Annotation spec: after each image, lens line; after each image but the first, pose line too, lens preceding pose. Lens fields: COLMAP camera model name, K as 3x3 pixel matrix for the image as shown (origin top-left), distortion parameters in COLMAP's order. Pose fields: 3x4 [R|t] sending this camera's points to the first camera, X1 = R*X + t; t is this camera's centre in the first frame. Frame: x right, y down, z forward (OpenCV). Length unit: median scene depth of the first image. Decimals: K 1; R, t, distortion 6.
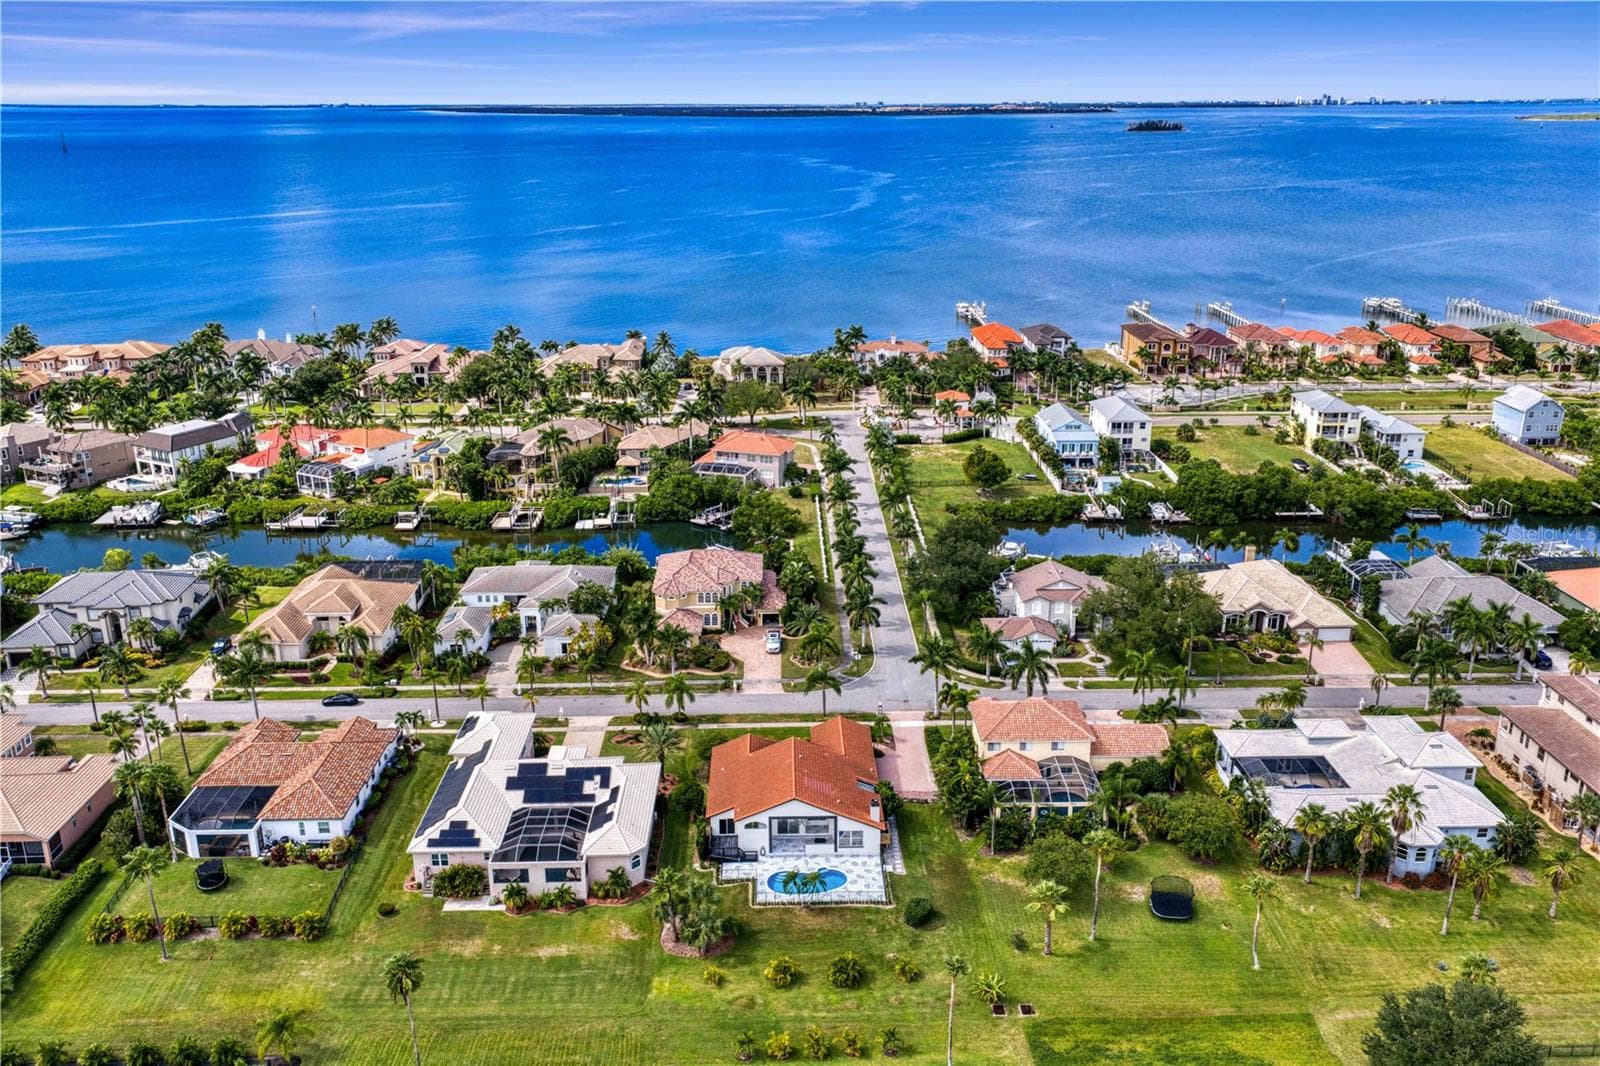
lens RADIAL K [[1302.2, 0, 803.6], [0, 1302.2, 526.8], [0, 0, 1]] dist [0.041497, -0.056842]
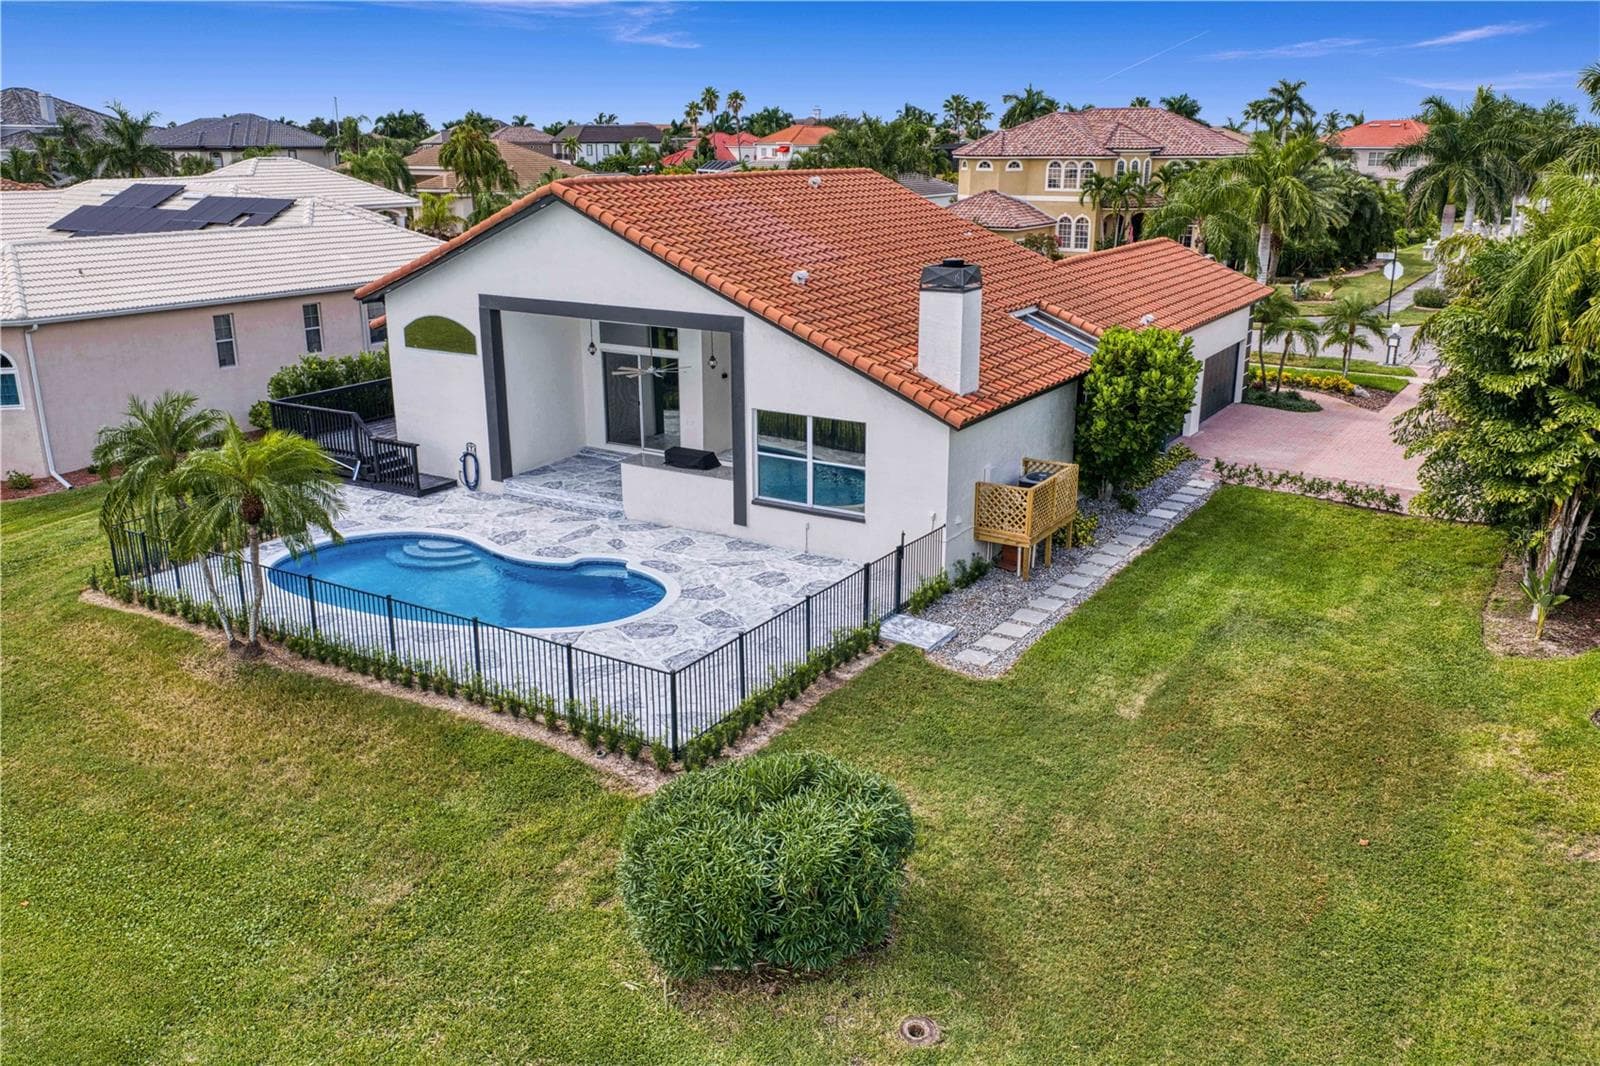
lens RADIAL K [[1302.2, 0, 812.8], [0, 1302.2, 539.9], [0, 0, 1]] dist [0.041497, -0.056842]
pose [[0.840853, 0.162967, -0.516147, 0.125052], [-0.171362, 0.984697, 0.031742, 0.225043], [0.513421, 0.061758, 0.855912, 0.775103]]
